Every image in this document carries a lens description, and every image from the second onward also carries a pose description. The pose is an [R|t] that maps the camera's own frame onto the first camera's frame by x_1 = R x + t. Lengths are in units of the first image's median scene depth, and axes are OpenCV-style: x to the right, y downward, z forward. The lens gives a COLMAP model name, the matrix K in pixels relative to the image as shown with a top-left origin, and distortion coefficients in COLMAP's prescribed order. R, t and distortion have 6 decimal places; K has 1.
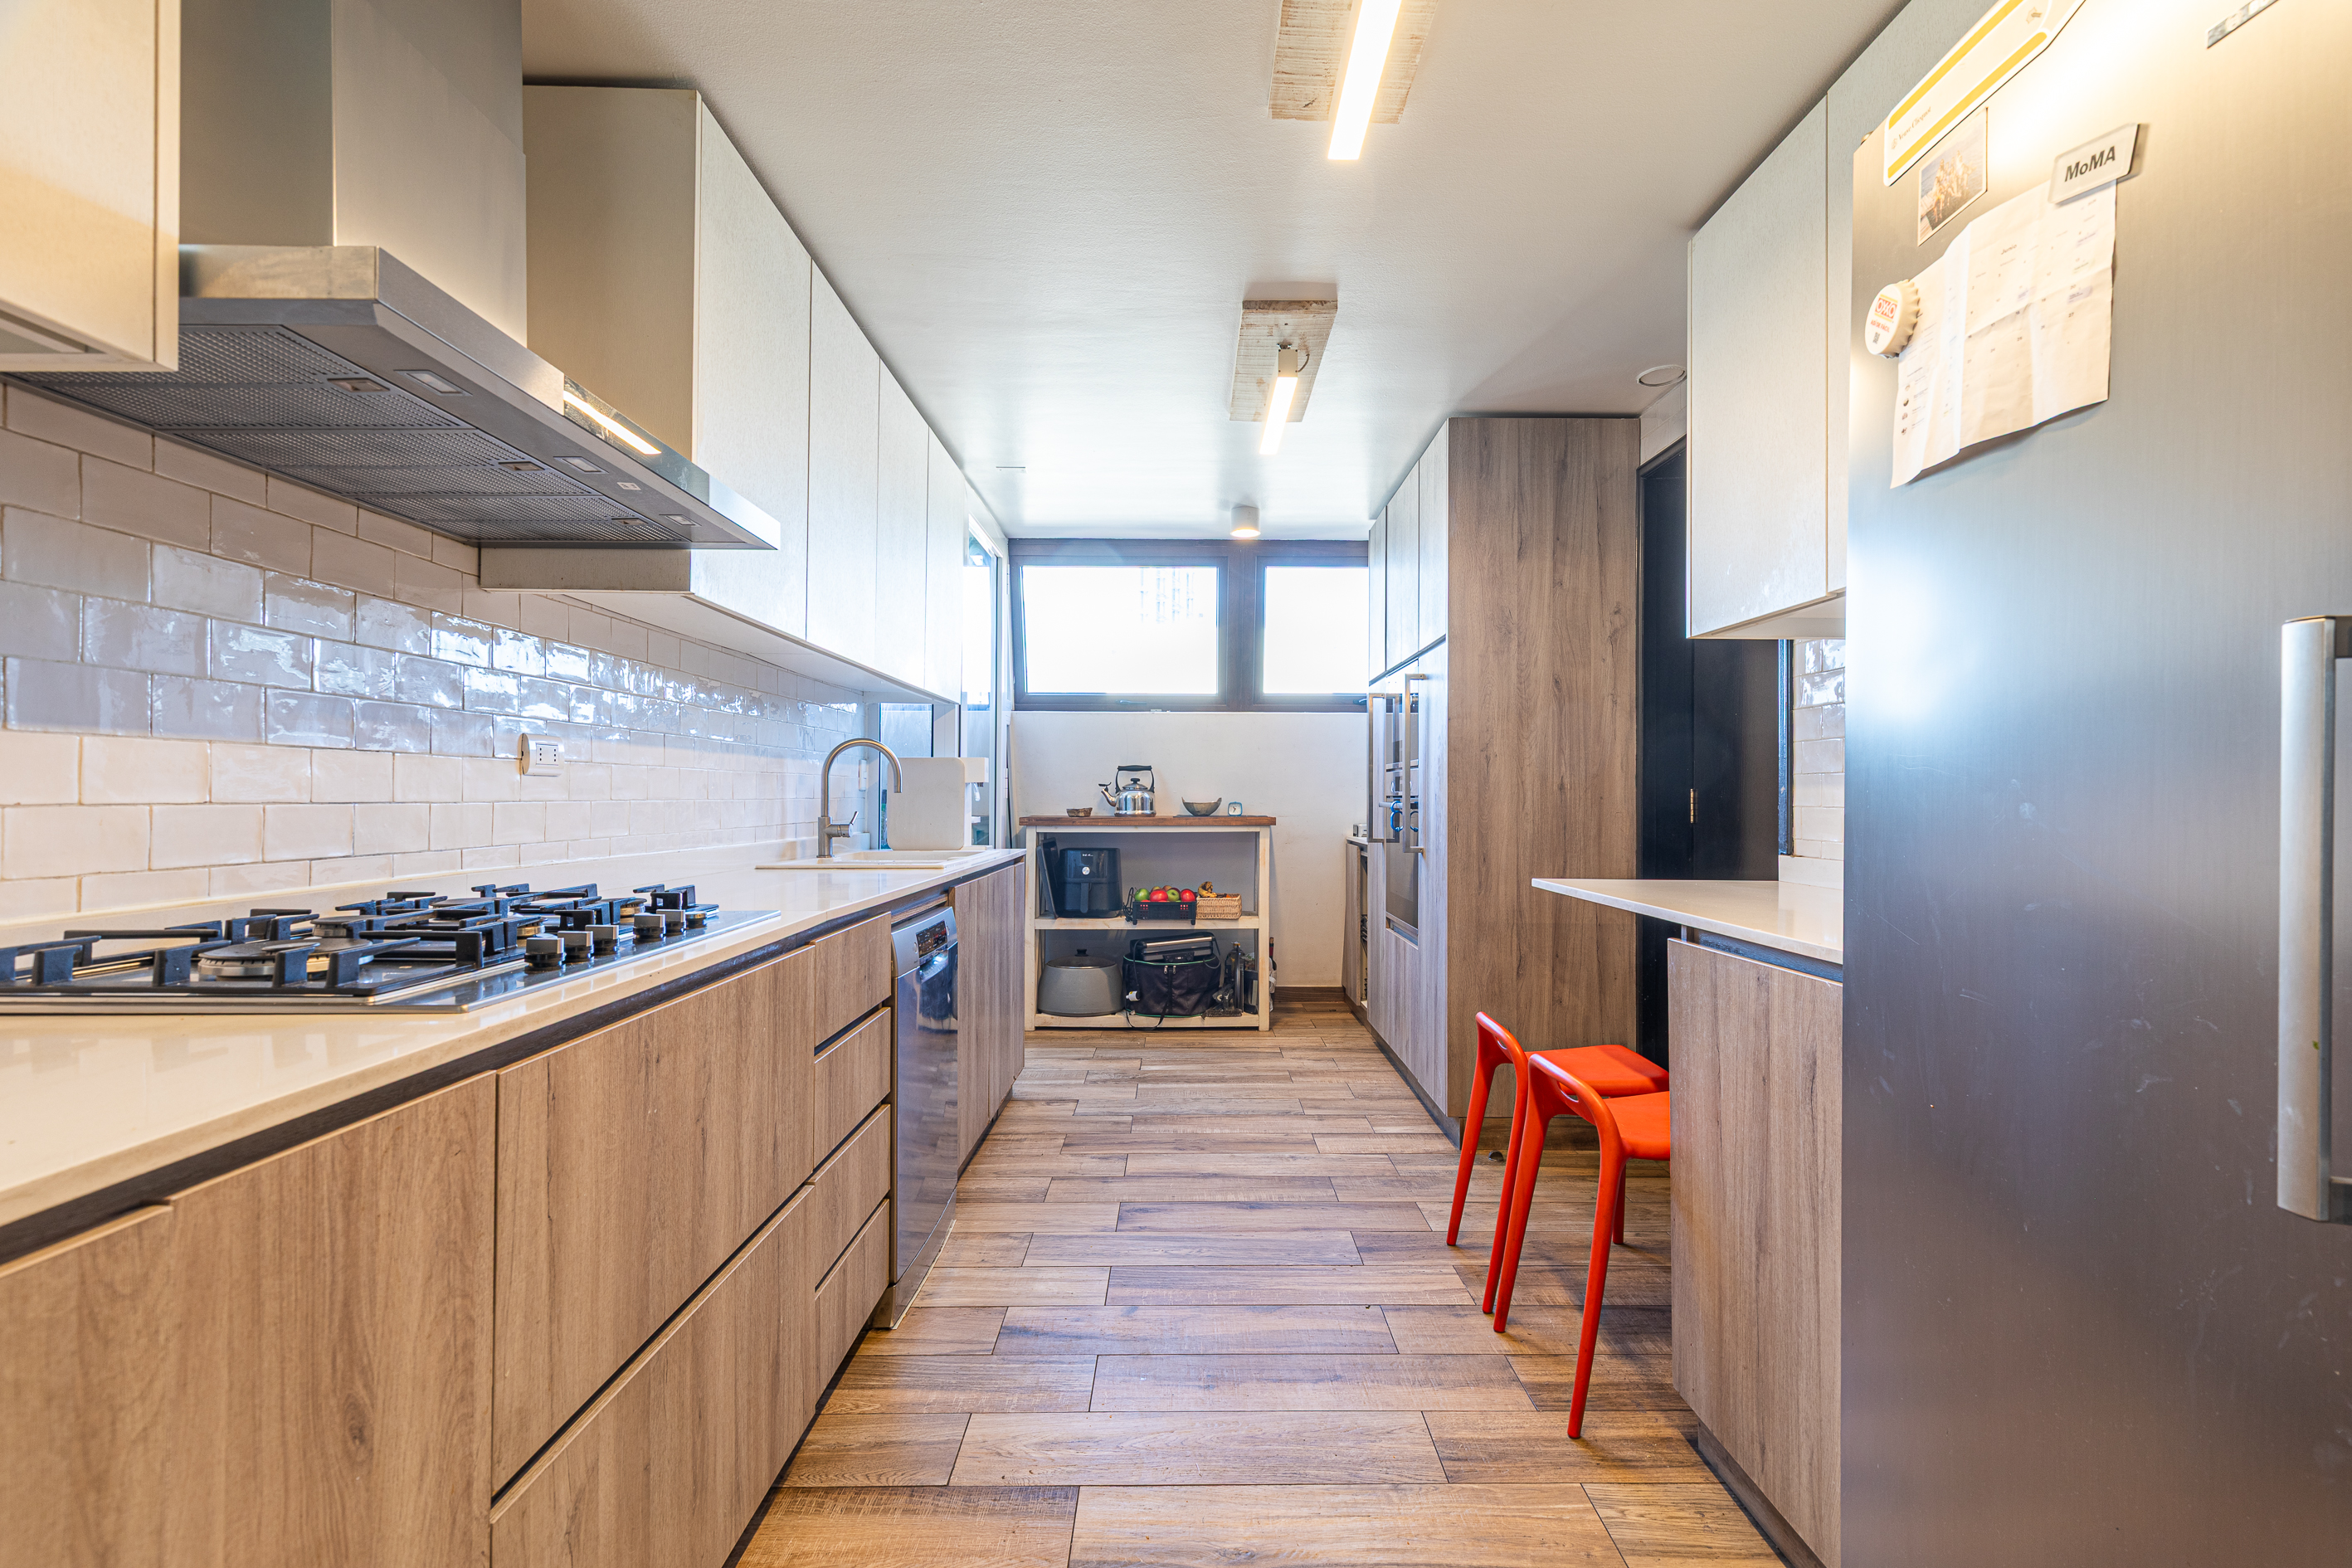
lens RADIAL K [[1085.1, 0, 1180.7], [0, 1085.1, 788.6], [0, 0, 1]] dist [0.006888, -0.000951]
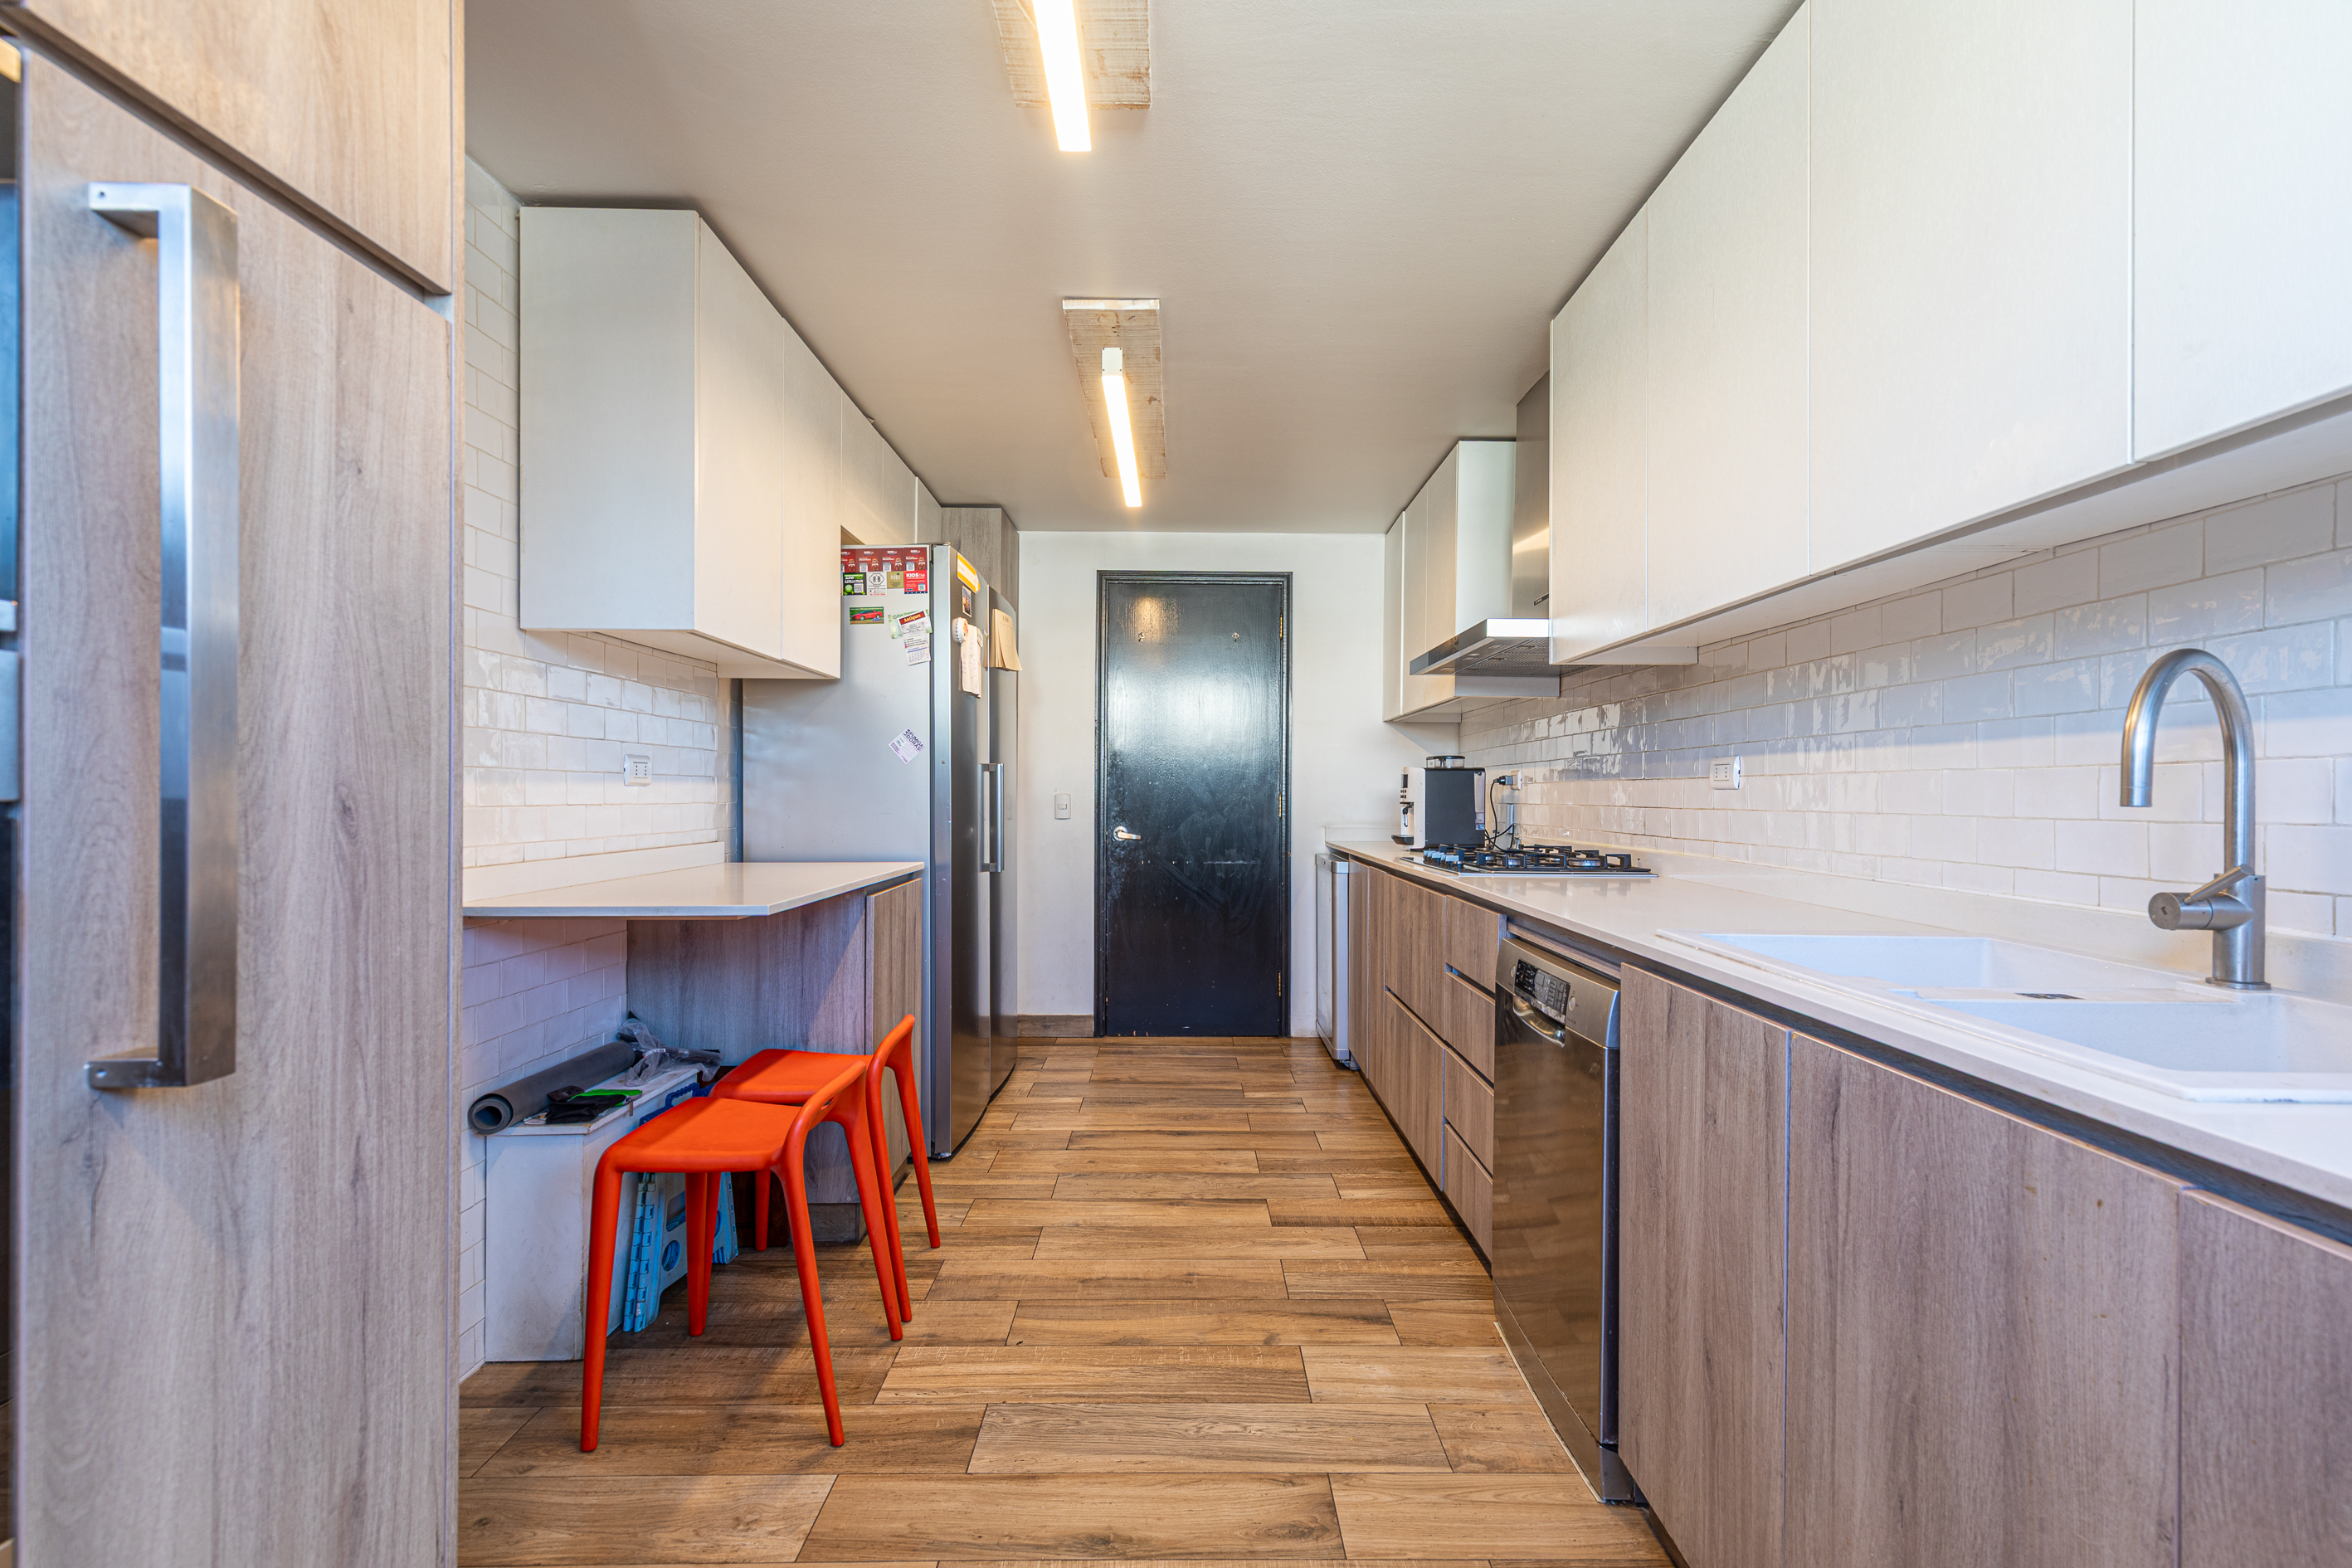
lens RADIAL K [[1085.1, 0, 1177.1], [0, 1085.1, 797.3], [0, 0, 1]] dist [0.006888, -0.000951]
pose [[-0.999934, -0.011501, 0.000569, 0.041082], [-0.011501, 0.999934, -0.000634, 0.003484], [-0.000562, -0.000640, -1.000000, 1.944596]]
